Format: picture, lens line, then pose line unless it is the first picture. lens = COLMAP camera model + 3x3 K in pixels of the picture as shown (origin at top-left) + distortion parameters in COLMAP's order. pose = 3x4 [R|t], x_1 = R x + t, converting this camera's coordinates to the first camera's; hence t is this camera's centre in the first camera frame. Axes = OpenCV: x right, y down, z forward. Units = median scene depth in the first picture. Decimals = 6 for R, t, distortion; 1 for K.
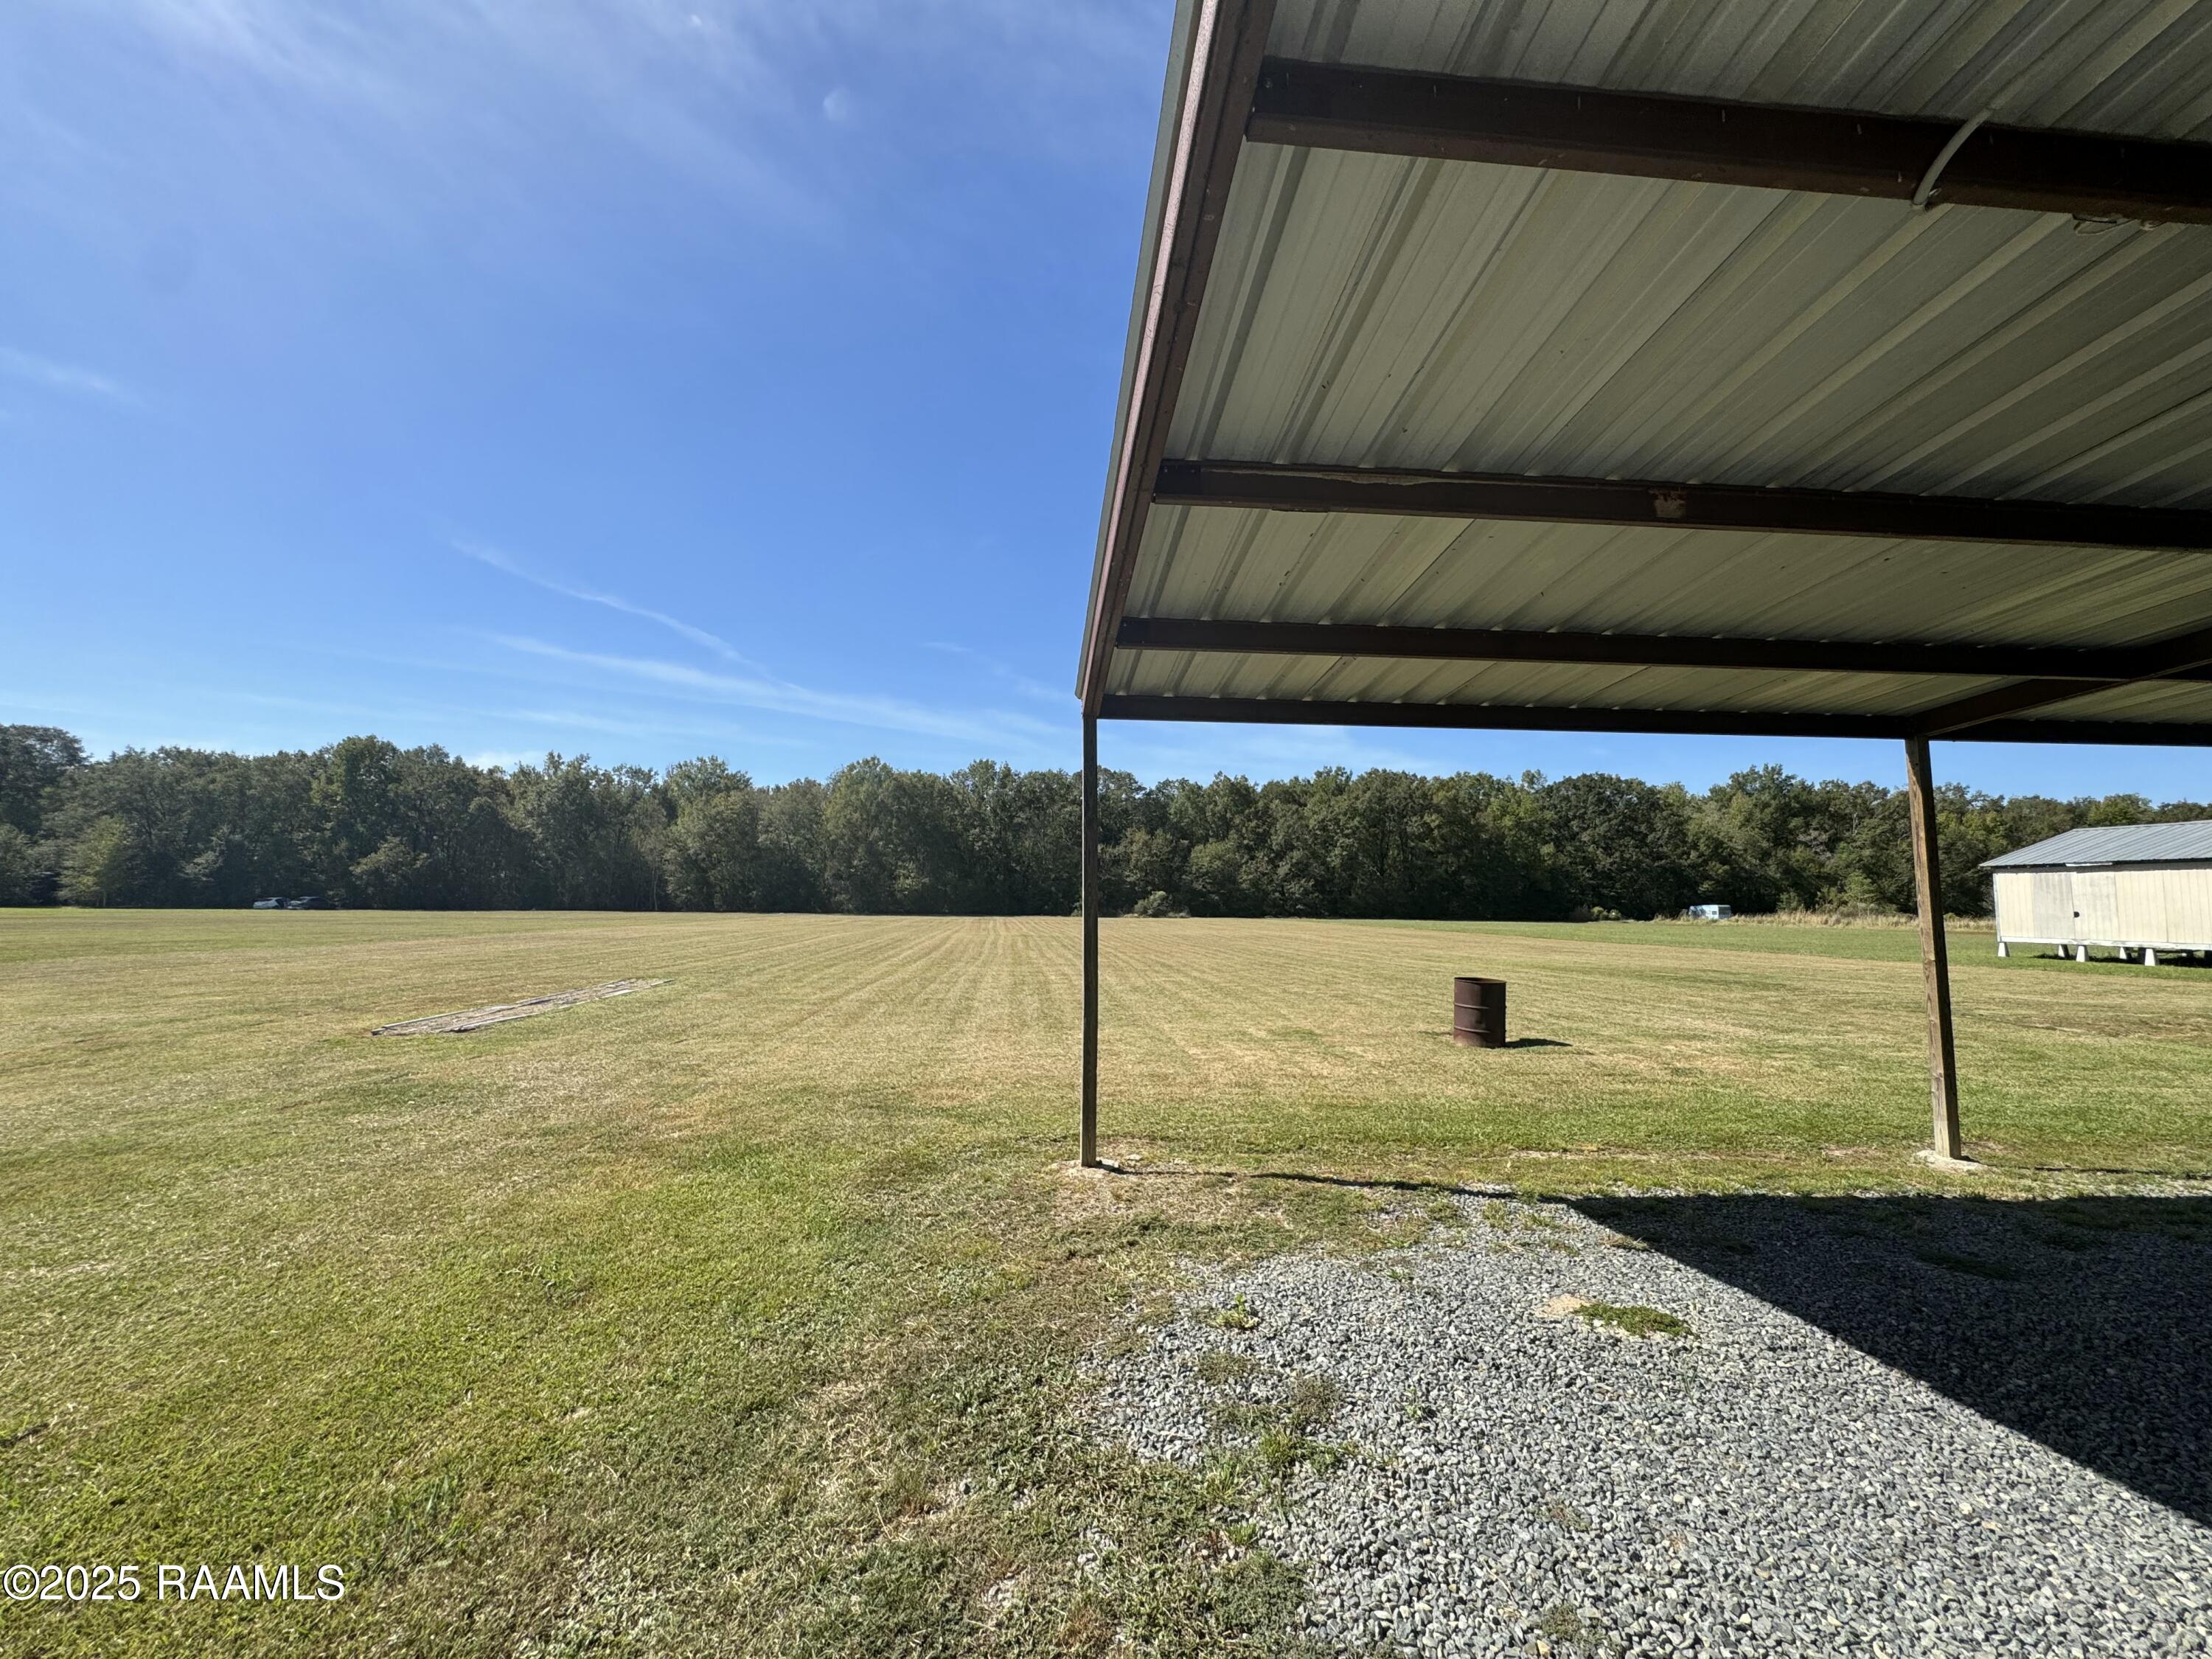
lens RADIAL K [[898.7, 0, 1098.2], [0, 898.7, 813.8], [0, 0, 1]] dist [-0.001217, 0.001296]
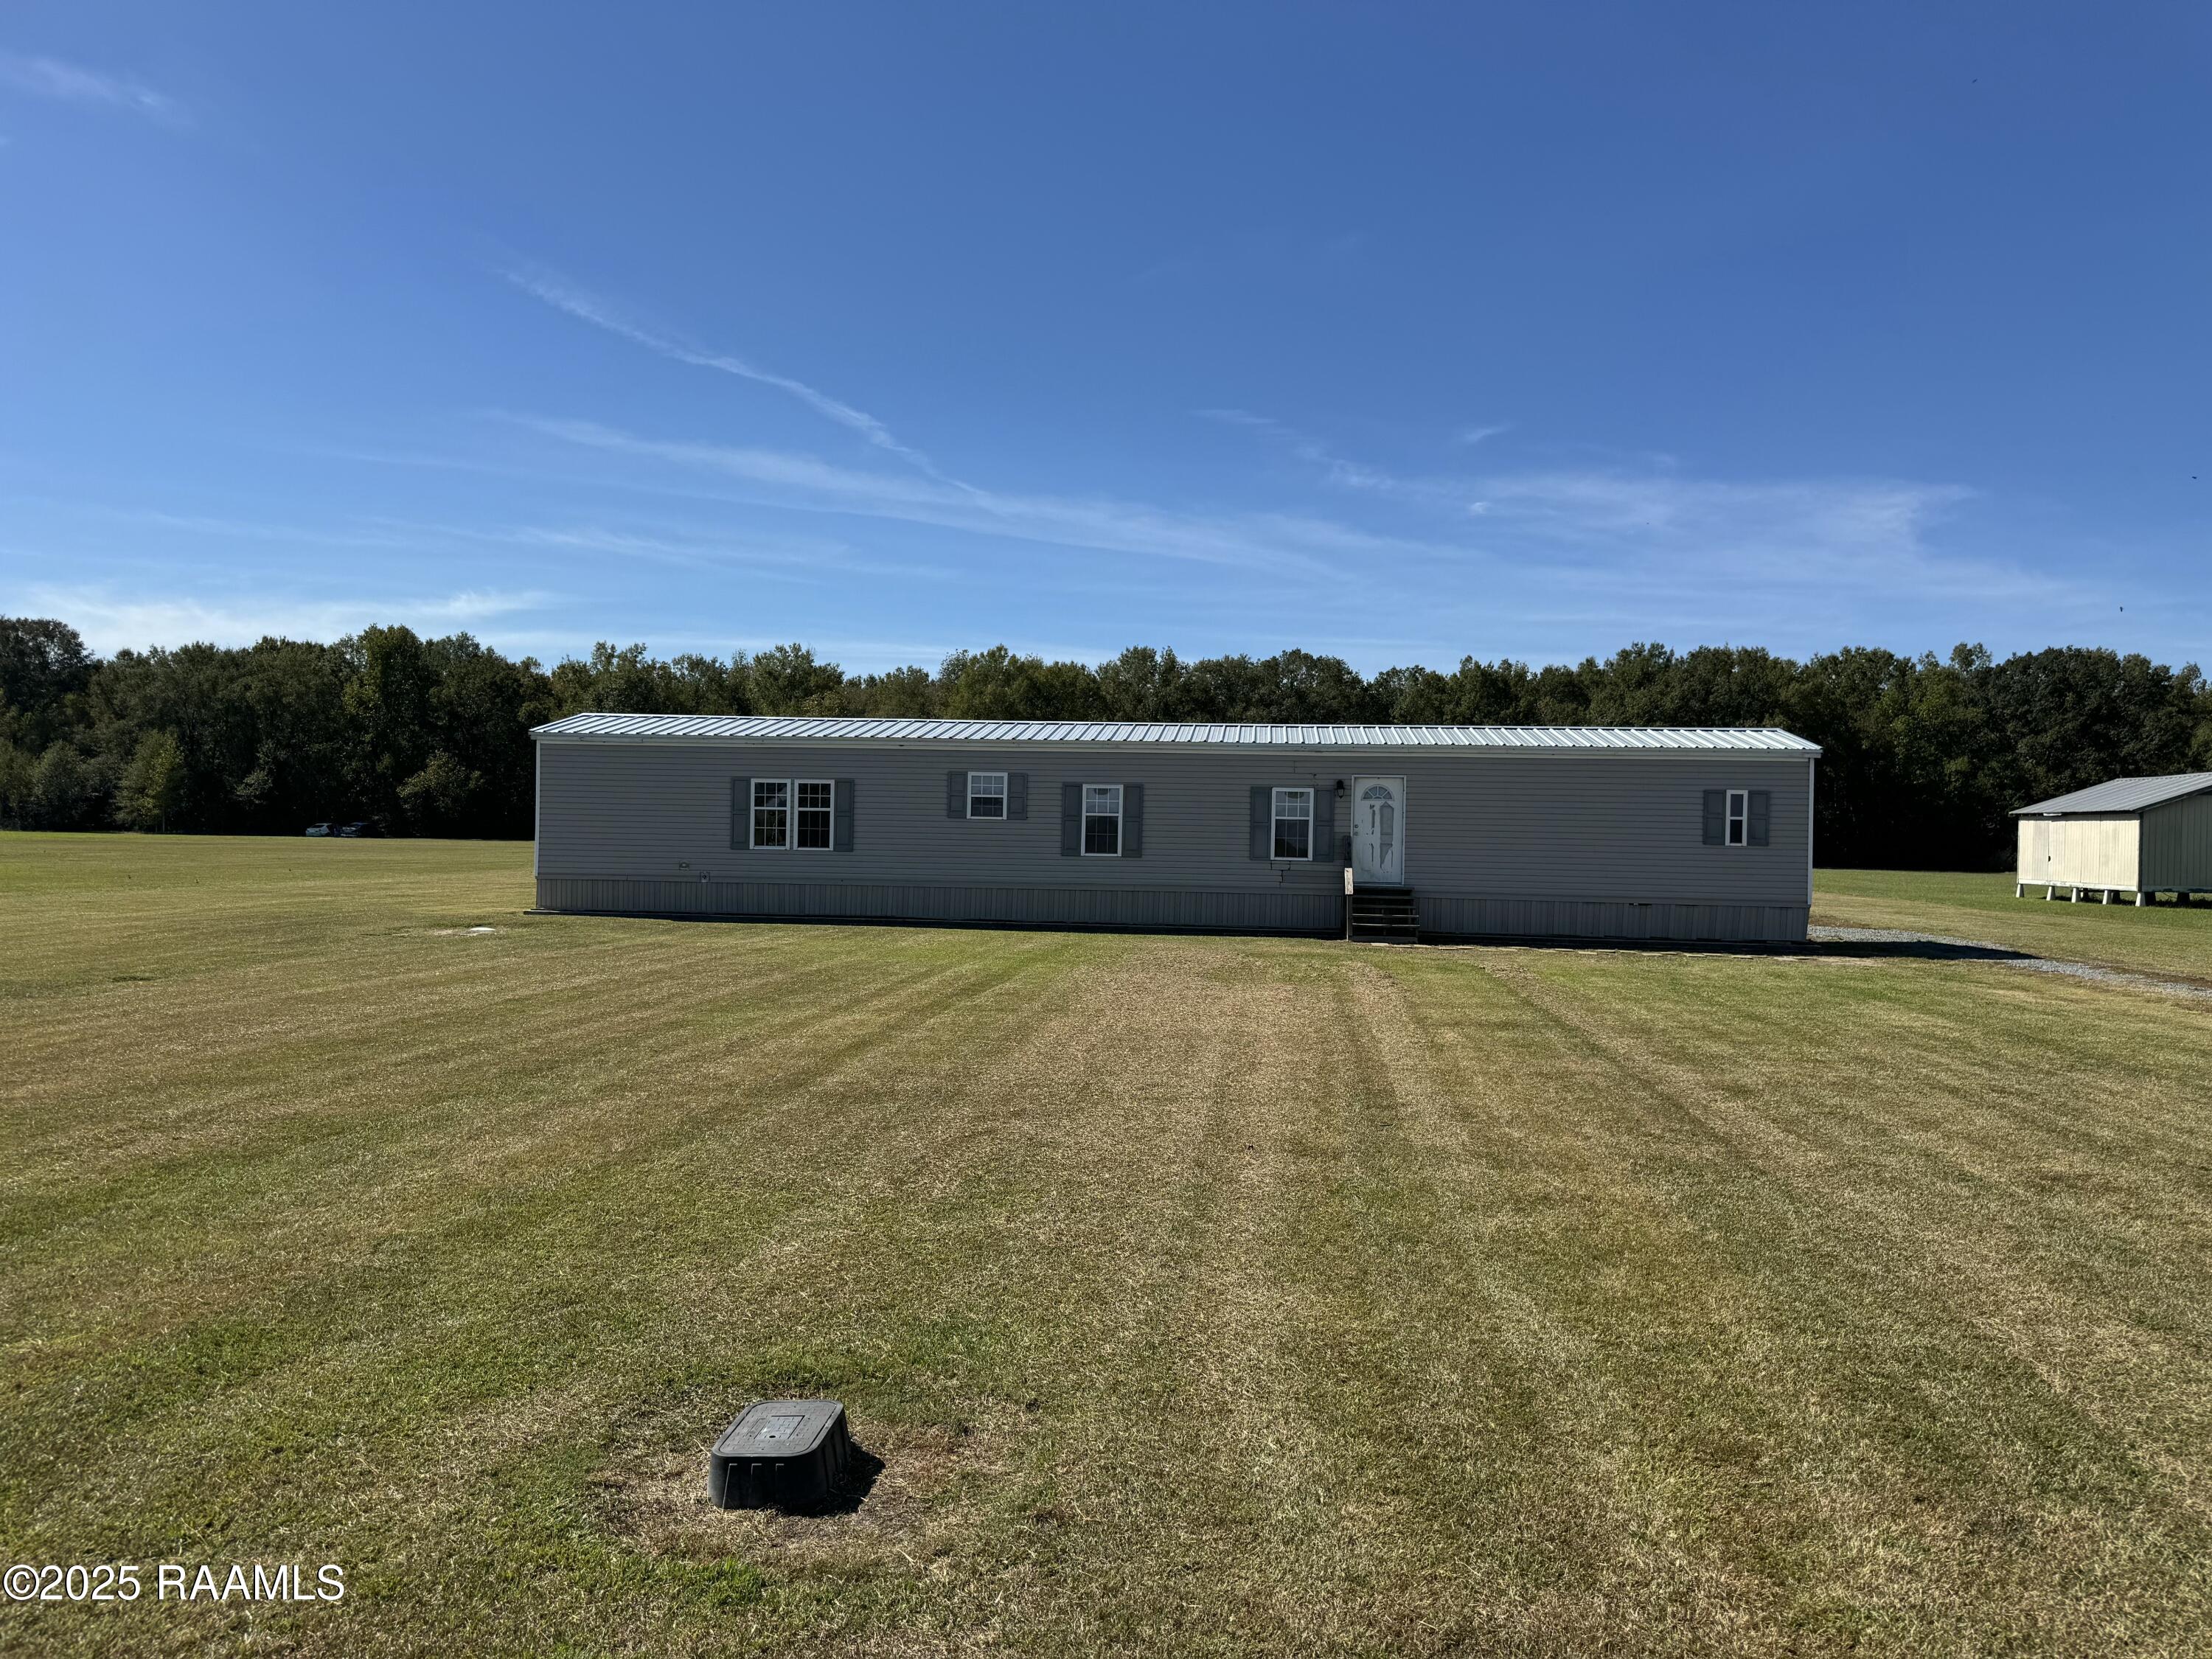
lens RADIAL K [[1617.5, 0, 1109.1], [0, 1617.5, 840.5], [0, 0, 1]] dist [0.074485, -0.014117]
pose [[0.984462, 0.009475, -0.175340, 0.089329], [0.008603, 0.994742, 0.102055, -0.038777], [0.175385, -0.101977, 0.979204, -0.360808]]
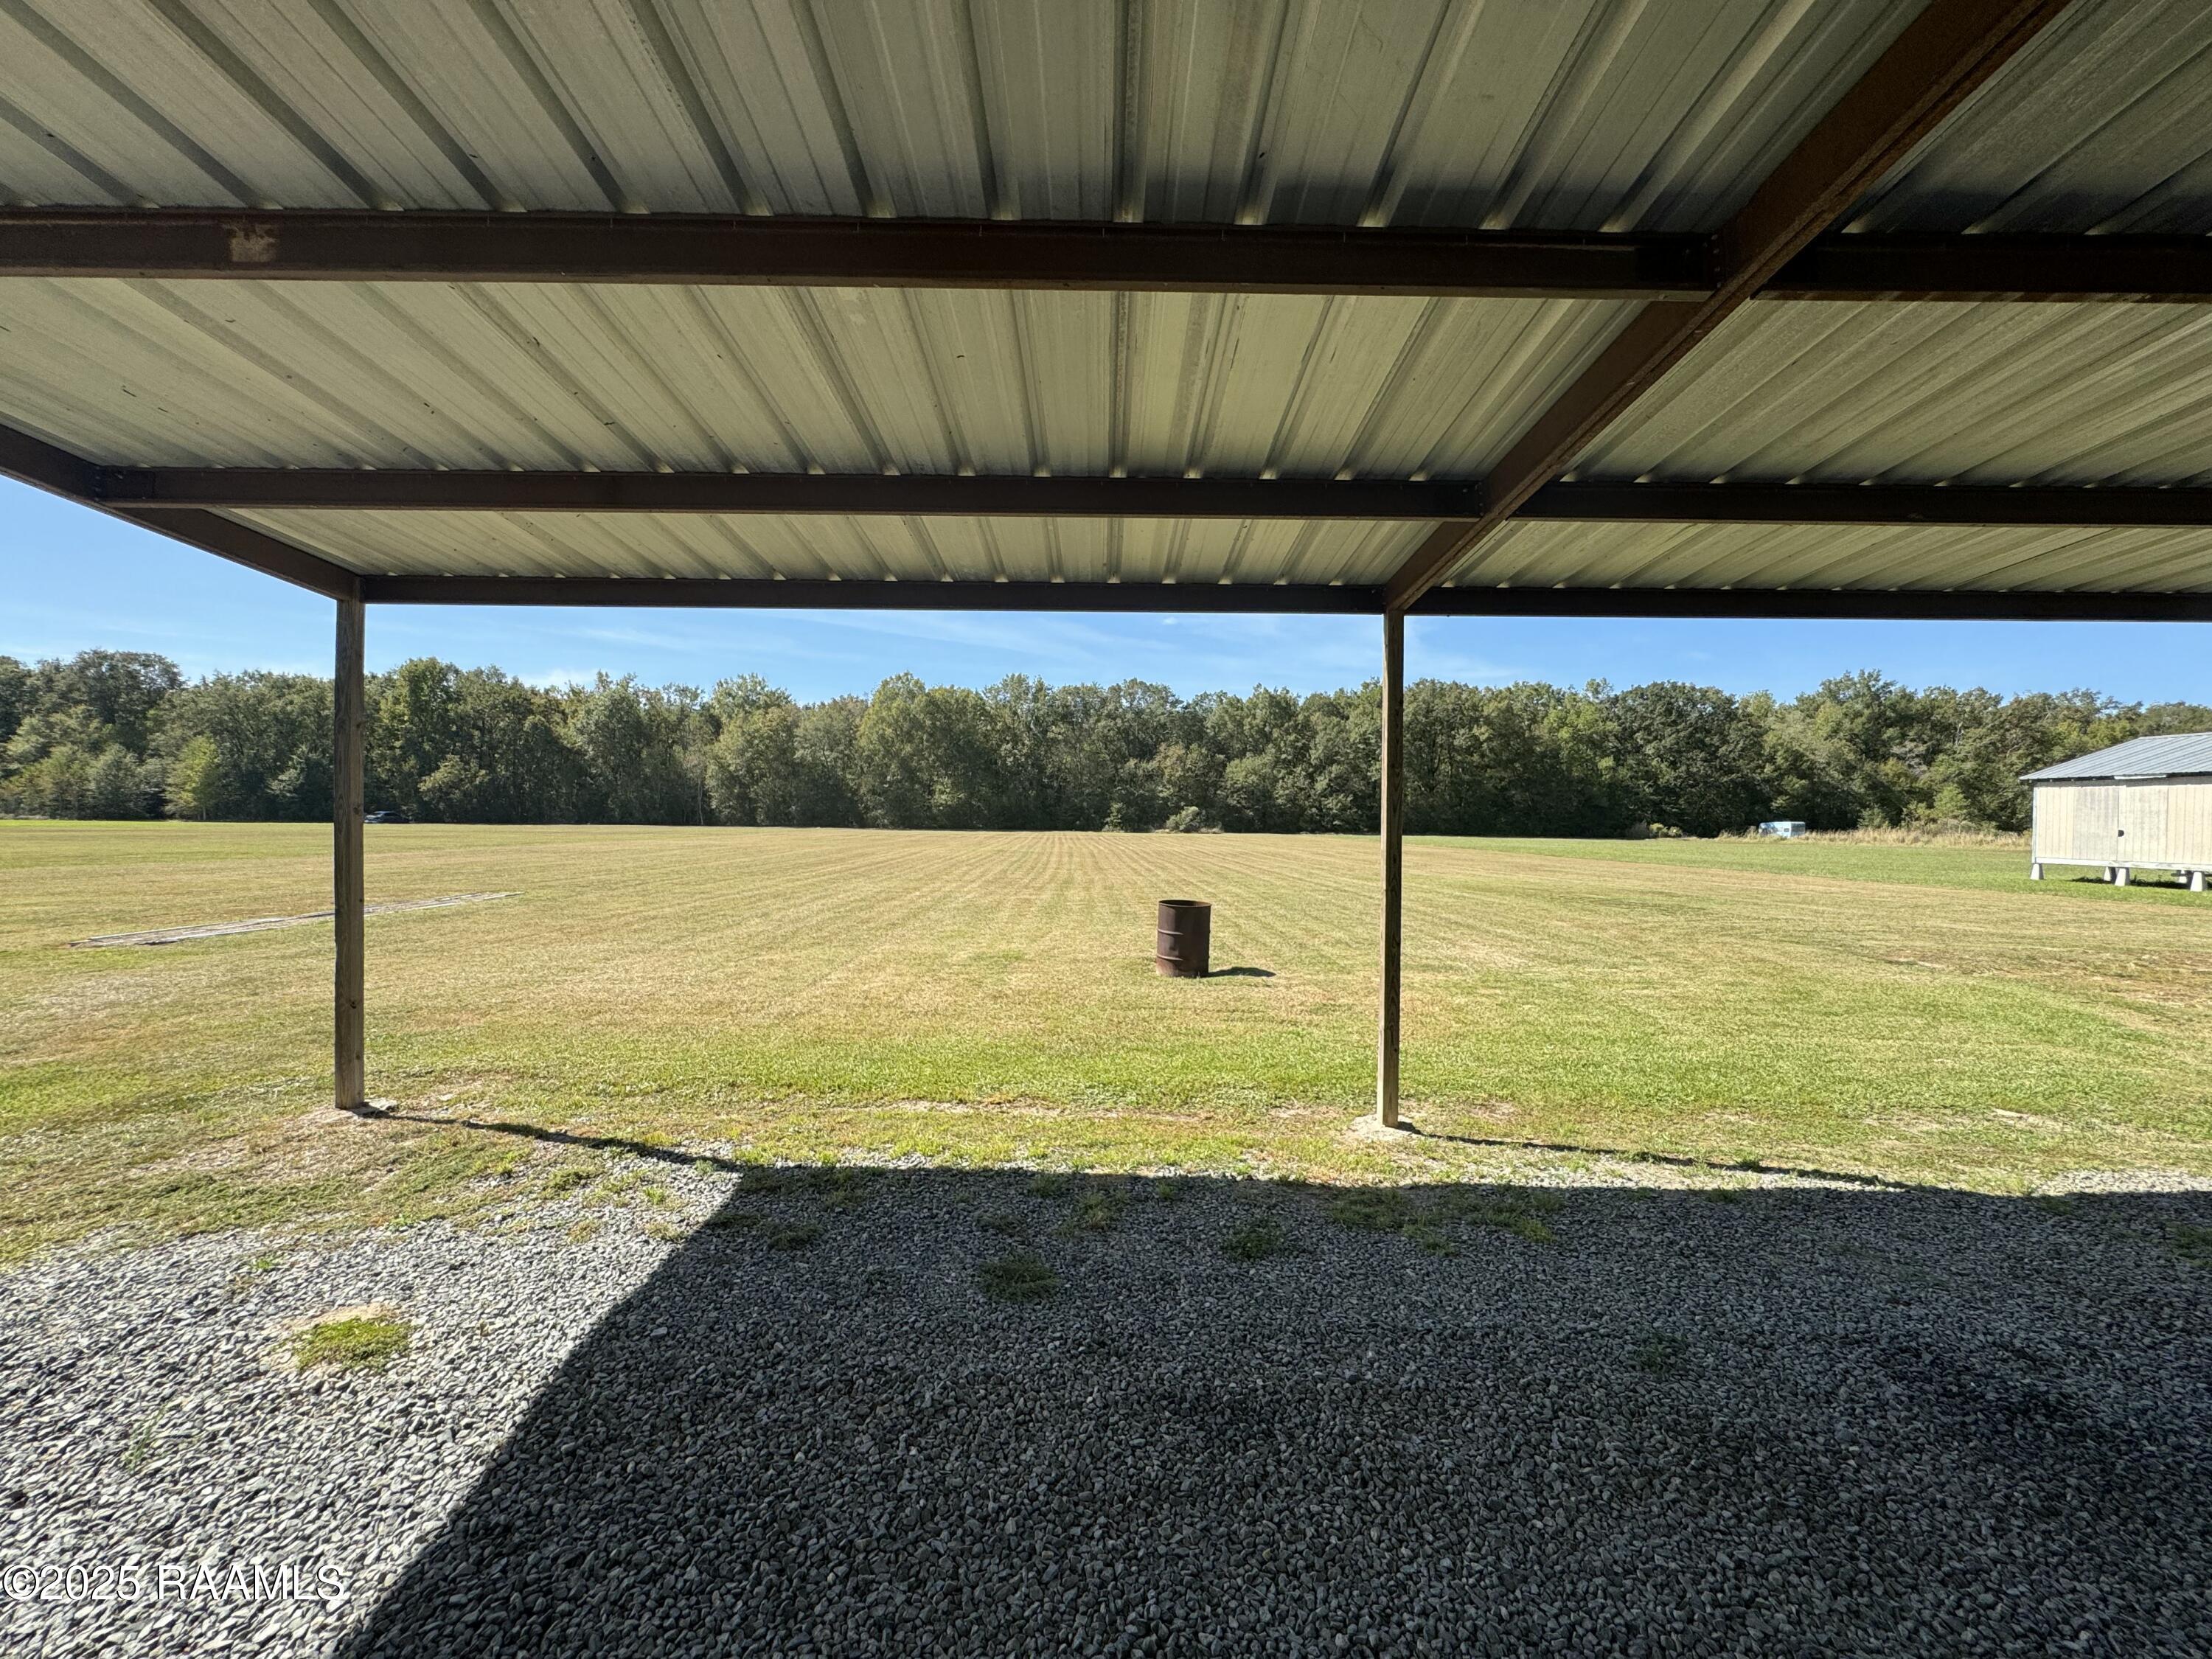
lens RADIAL K [[898.7, 0, 1099.2], [0, 898.7, 818.8], [0, 0, 1]] dist [-0.001217, 0.001296]
pose [[0.996718, 0.001803, -0.080931, 0.045176], [0.006225, 0.995085, 0.098833, 0.001056], [0.080711, -0.099013, 0.991808, 0.010855]]
